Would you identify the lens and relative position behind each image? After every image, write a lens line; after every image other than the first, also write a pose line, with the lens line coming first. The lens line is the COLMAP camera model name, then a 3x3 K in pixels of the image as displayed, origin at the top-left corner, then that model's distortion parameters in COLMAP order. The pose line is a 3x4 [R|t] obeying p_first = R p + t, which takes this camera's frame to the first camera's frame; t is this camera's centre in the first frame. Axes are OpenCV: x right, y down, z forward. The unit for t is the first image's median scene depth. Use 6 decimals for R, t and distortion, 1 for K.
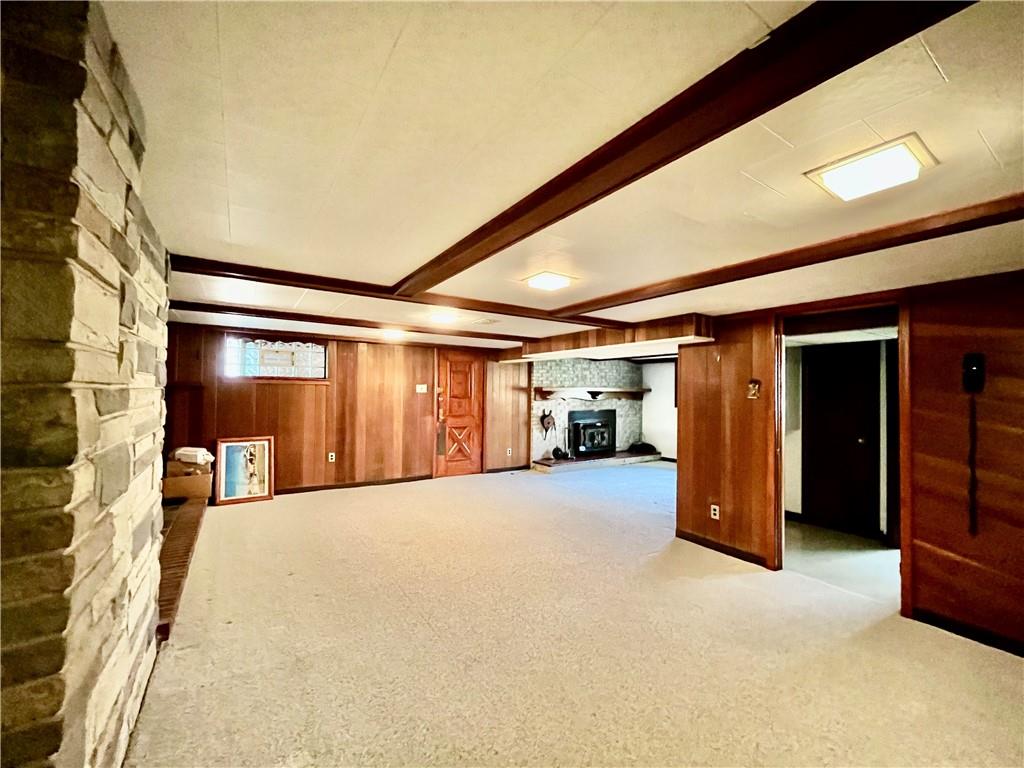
lens RADIAL K [[417.0, 0, 514.4], [0, 417.0, 378.0], [0, 0, 1]] dist [-0.007502, 0.001550]
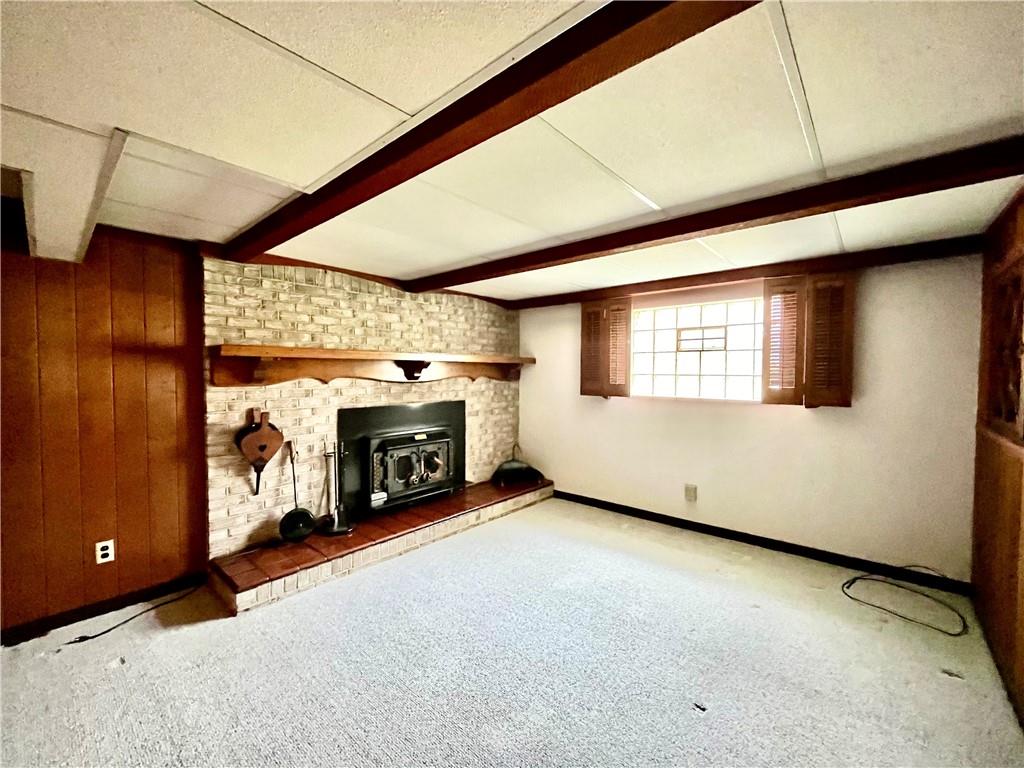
lens RADIAL K [[417.0, 0, 510.5], [0, 417.0, 385.4], [0, 0, 1]] dist [-0.007502, 0.001550]
pose [[0.965826, -0.018607, 0.258523, 0.179751], [0.003300, 0.998222, 0.059518, 0.031691], [-0.259171, -0.056631, 0.964170, 0.554348]]
